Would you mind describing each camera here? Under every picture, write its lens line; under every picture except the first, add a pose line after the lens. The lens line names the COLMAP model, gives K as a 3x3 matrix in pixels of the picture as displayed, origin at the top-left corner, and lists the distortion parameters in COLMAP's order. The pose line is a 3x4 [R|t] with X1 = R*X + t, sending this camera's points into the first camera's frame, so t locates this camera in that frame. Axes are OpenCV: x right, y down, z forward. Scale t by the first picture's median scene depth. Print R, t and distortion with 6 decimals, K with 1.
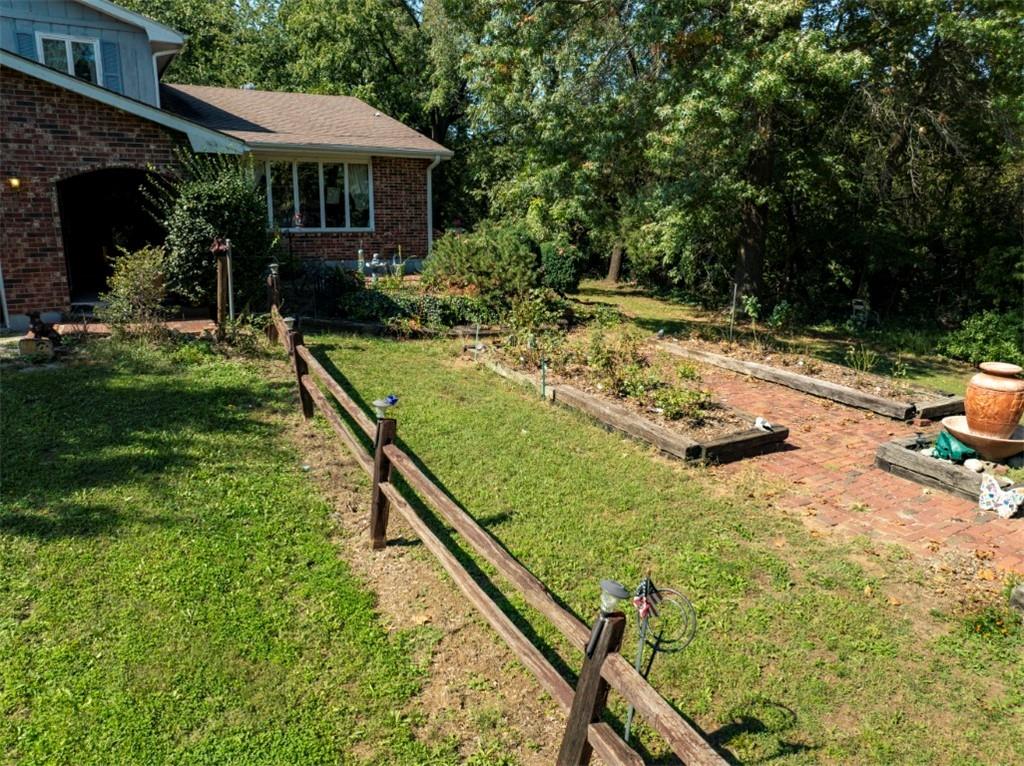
lens RADIAL K [[720.3, 0, 513.5], [0, 720.3, 383.6], [0, 0, 1]] dist [-0.049194, 0.017893]
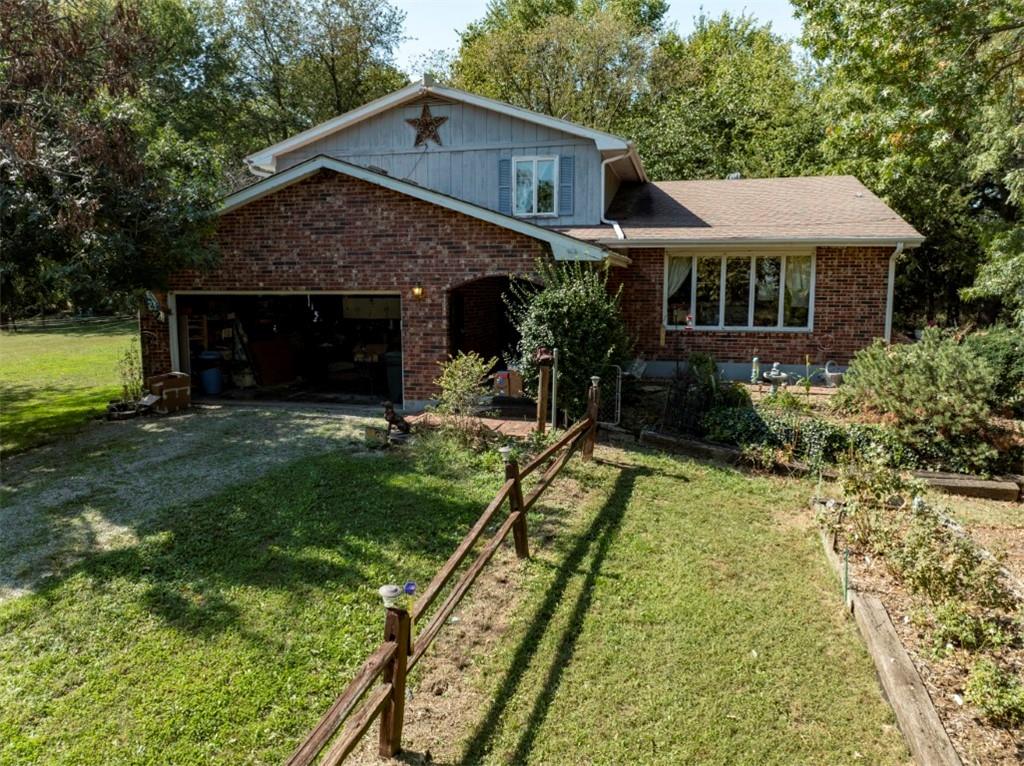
lens RADIAL K [[720.3, 0, 506.8], [0, 720.3, 382.8], [0, 0, 1]] dist [-0.049194, 0.017893]
pose [[0.705252, 0.087884, -0.703488, 0.219687], [-0.157352, 0.986941, -0.034453, -0.093631], [0.691274, 0.134993, 0.709871, 0.213862]]
